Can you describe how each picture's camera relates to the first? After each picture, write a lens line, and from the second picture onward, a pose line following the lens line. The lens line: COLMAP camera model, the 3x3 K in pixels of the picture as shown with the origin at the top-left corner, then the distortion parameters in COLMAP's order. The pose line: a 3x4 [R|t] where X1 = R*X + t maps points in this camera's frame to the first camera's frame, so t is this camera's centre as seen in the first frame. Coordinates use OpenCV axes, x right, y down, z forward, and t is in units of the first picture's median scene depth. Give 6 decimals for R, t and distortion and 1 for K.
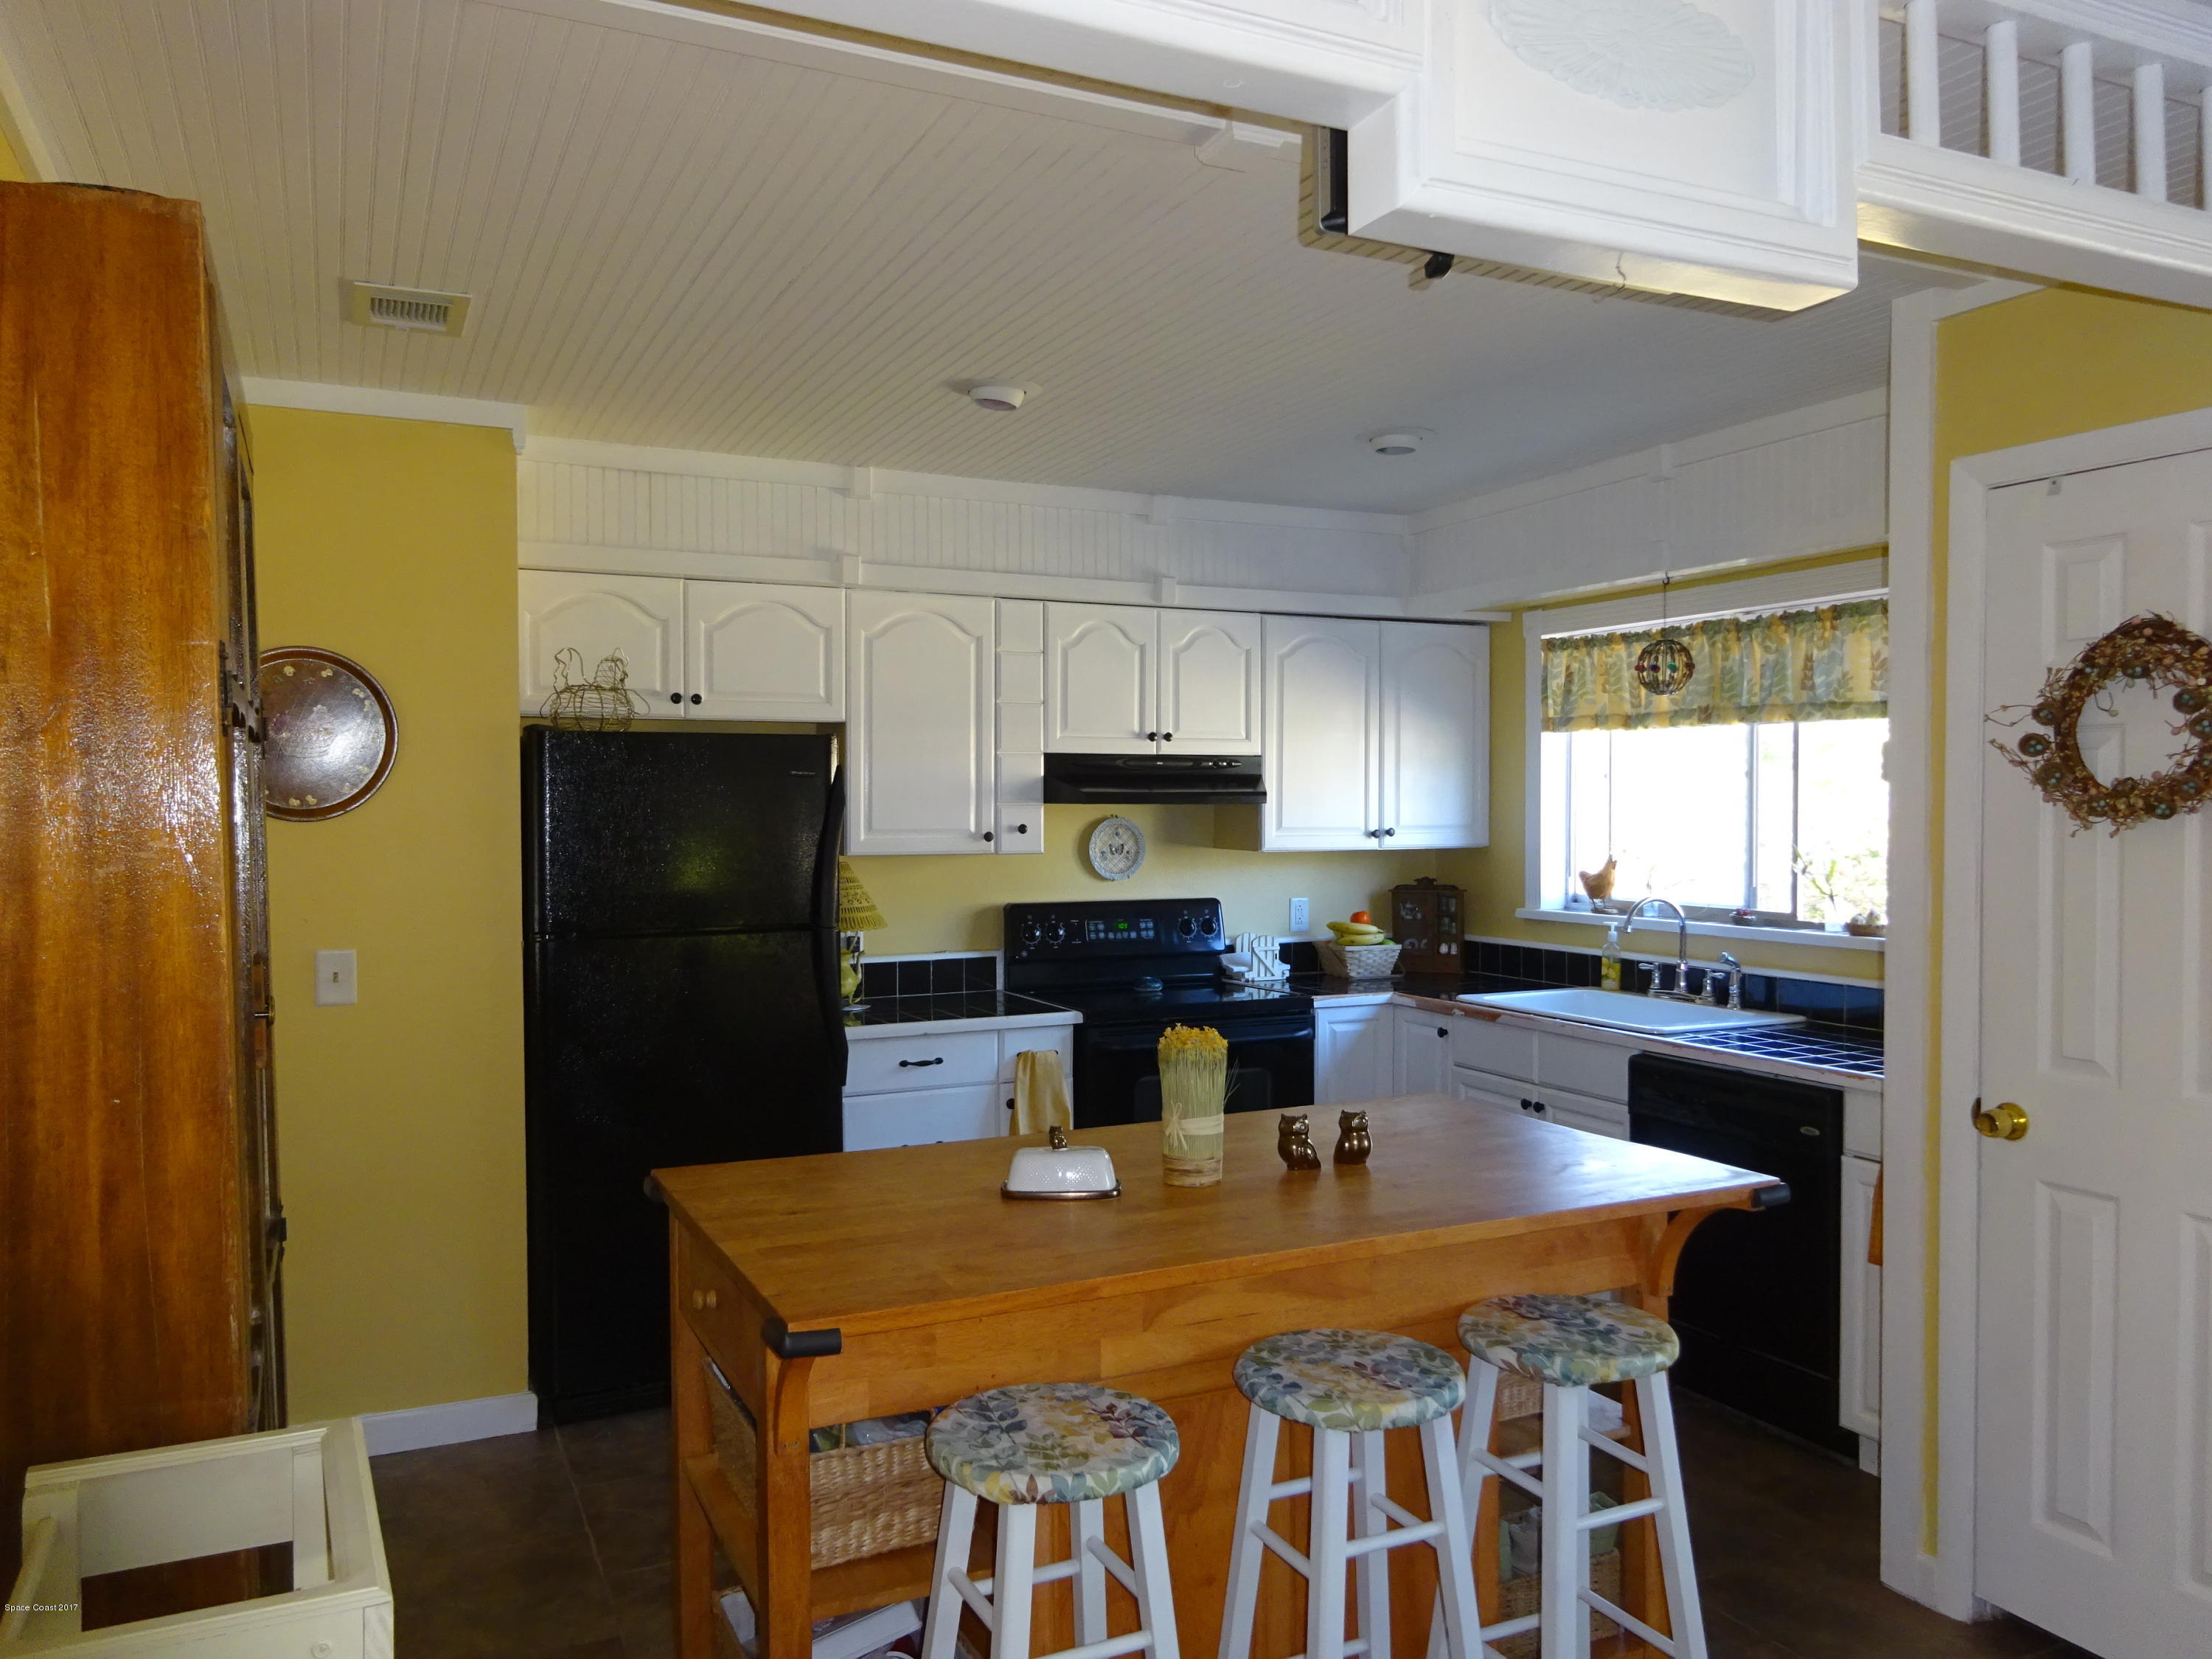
lens RADIAL K [[1632.4, 0, 1106.0], [0, 1632.4, 829.5], [0, 0, 1]] dist [0.005201, 0.006309]
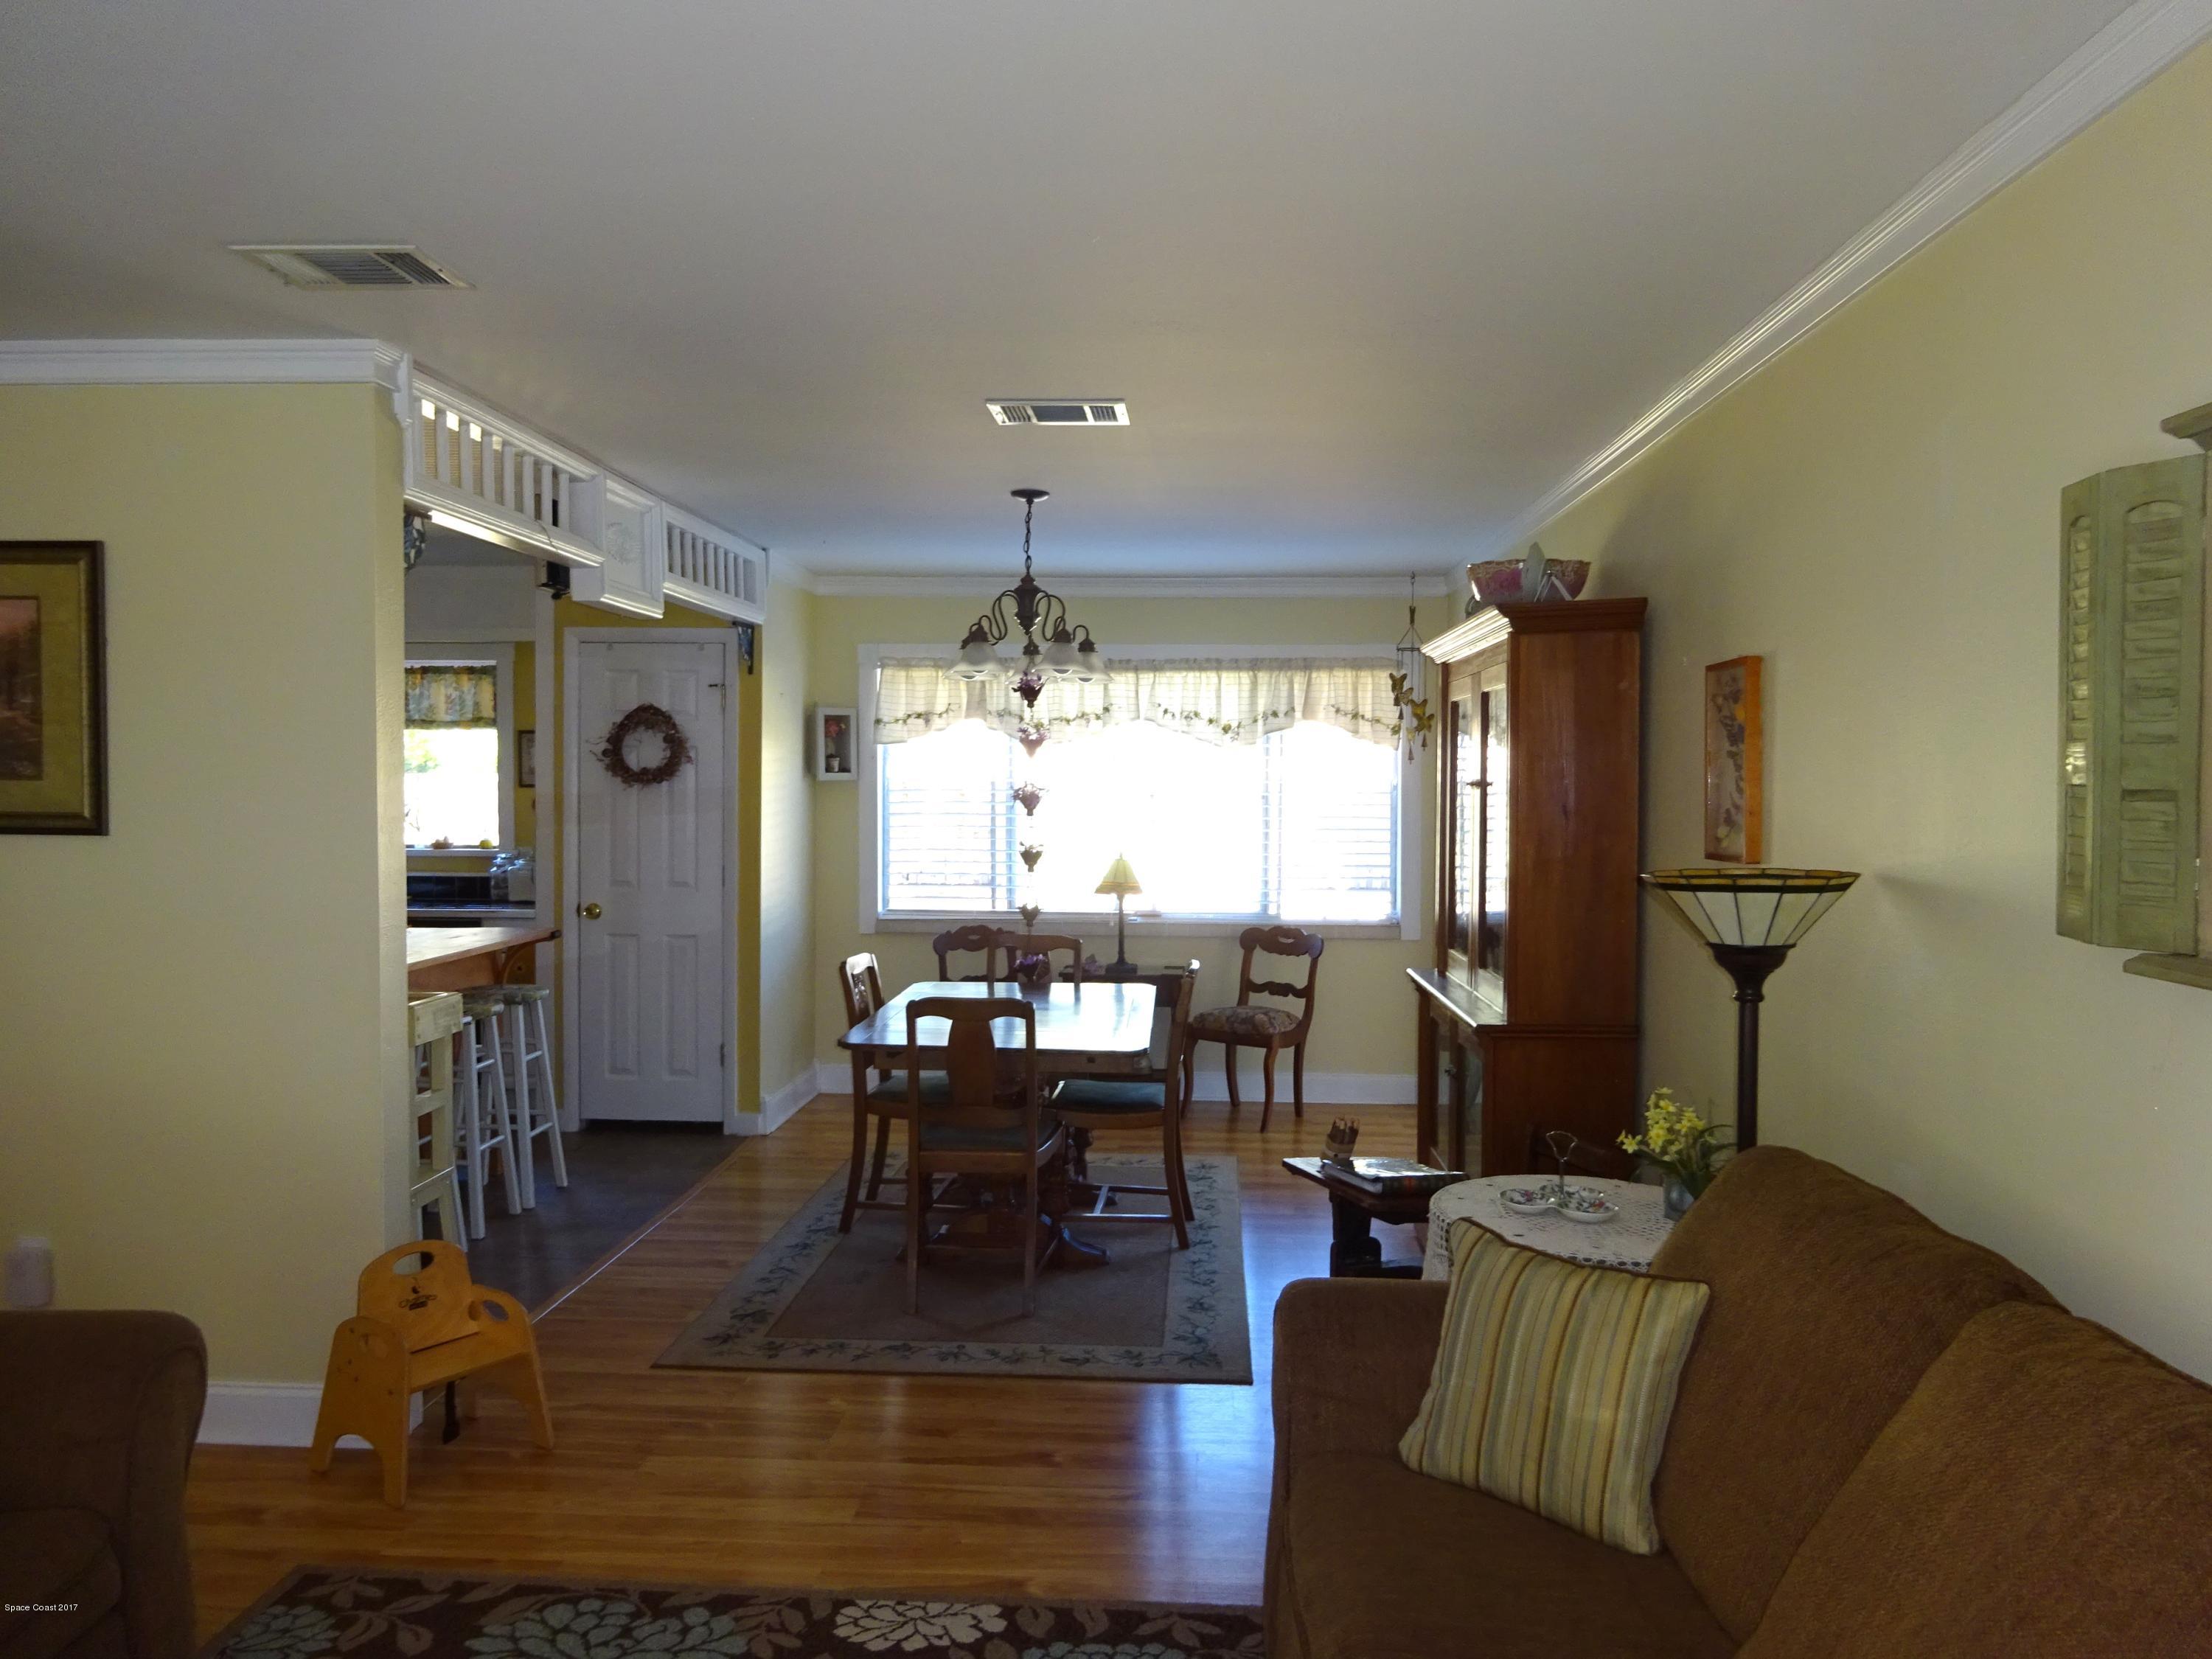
lens RADIAL K [[1632.4, 0, 1106.0], [0, 1632.4, 829.5], [0, 0, 1]] dist [0.005201, 0.006309]
pose [[0.487699, -0.019581, 0.872792, -1.199619], [0.006661, 0.999803, 0.018708, 0.021017], [-0.872986, -0.003311, 0.487734, -0.834238]]
